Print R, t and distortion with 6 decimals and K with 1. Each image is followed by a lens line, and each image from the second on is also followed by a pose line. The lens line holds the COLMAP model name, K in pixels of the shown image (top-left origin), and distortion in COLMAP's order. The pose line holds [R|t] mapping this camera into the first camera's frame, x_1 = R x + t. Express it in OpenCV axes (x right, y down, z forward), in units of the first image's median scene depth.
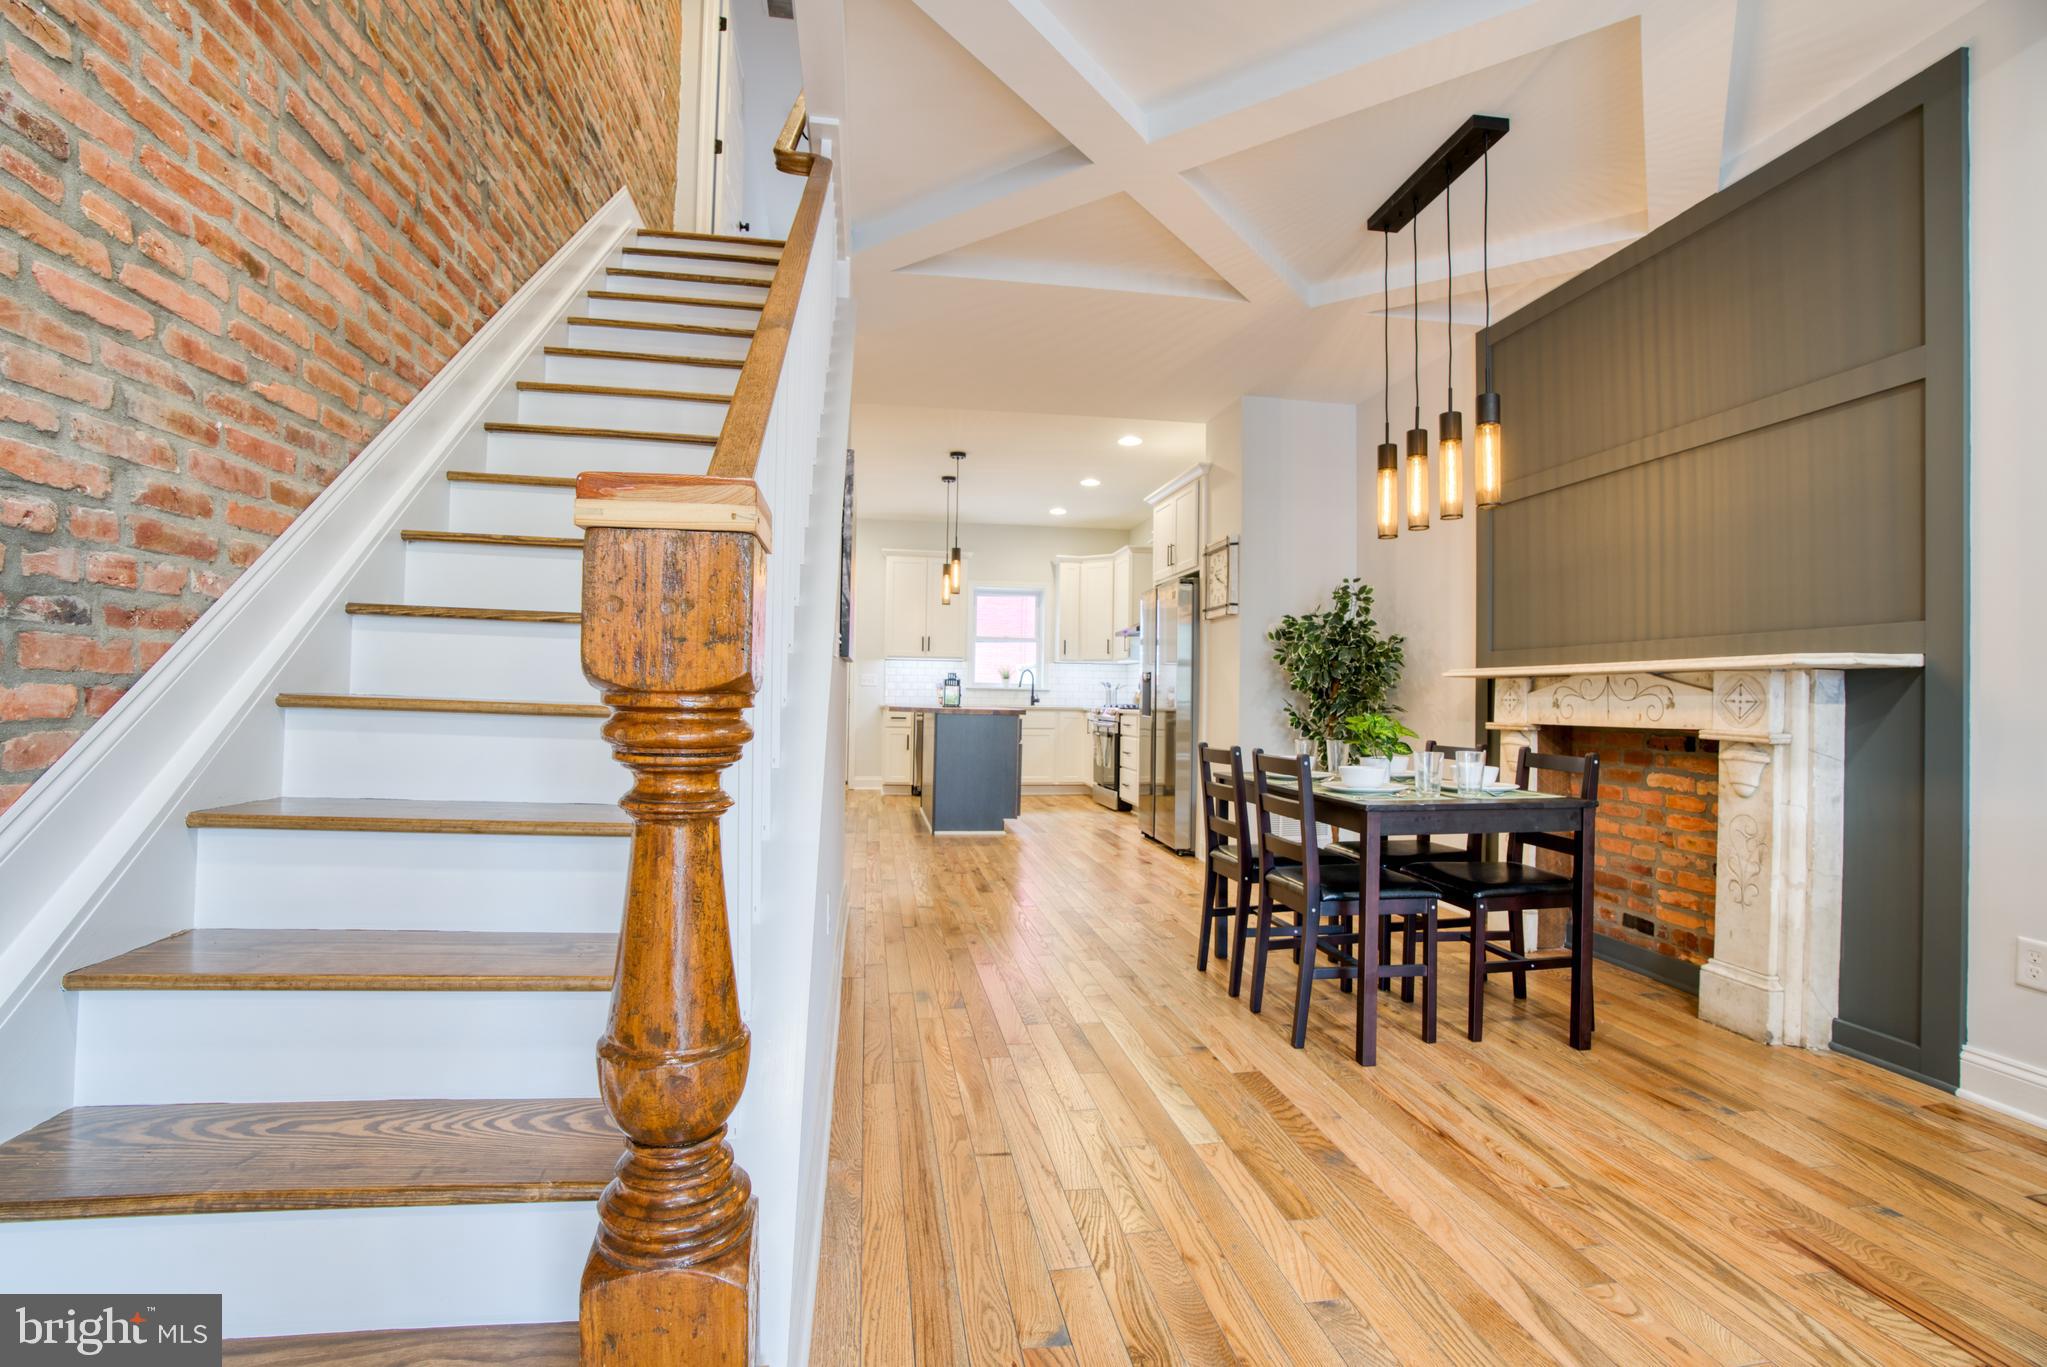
lens RADIAL K [[933.2, 0, 1016.8], [0, 933.2, 687.1], [0, 0, 1]] dist [-0.067815, 0.024688]
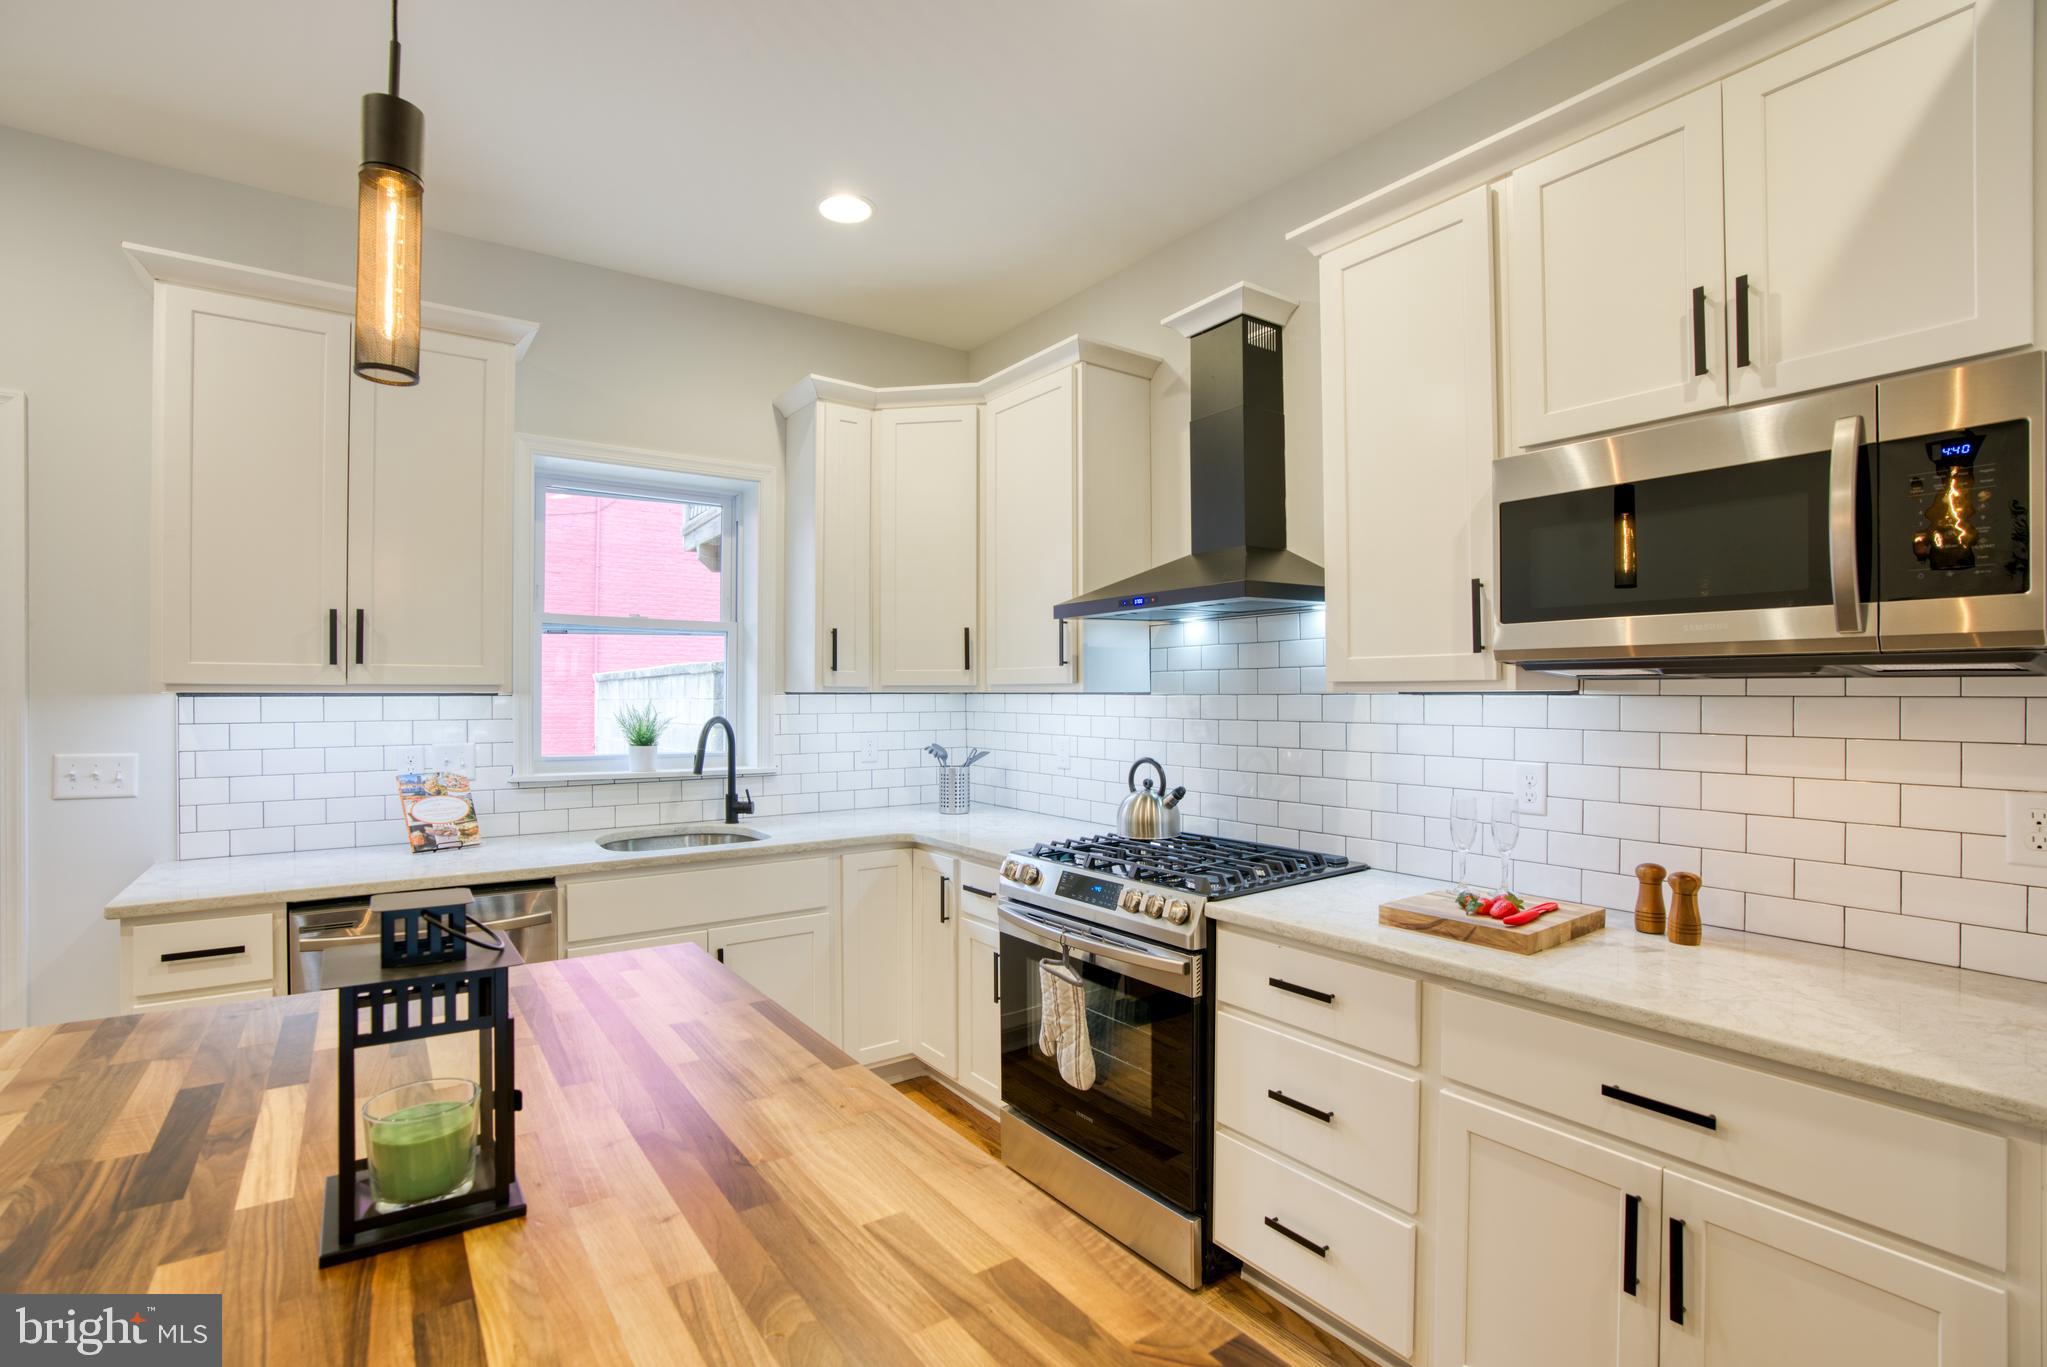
lens RADIAL K [[933.2, 0, 1008.0], [0, 933.2, 692.7], [0, 0, 1]] dist [-0.067815, 0.024688]
pose [[0.897374, -0.015865, 0.440986, -0.131181], [0.011013, 0.999847, 0.013561, -0.099532], [-0.441134, -0.007312, 0.897411, 2.139872]]
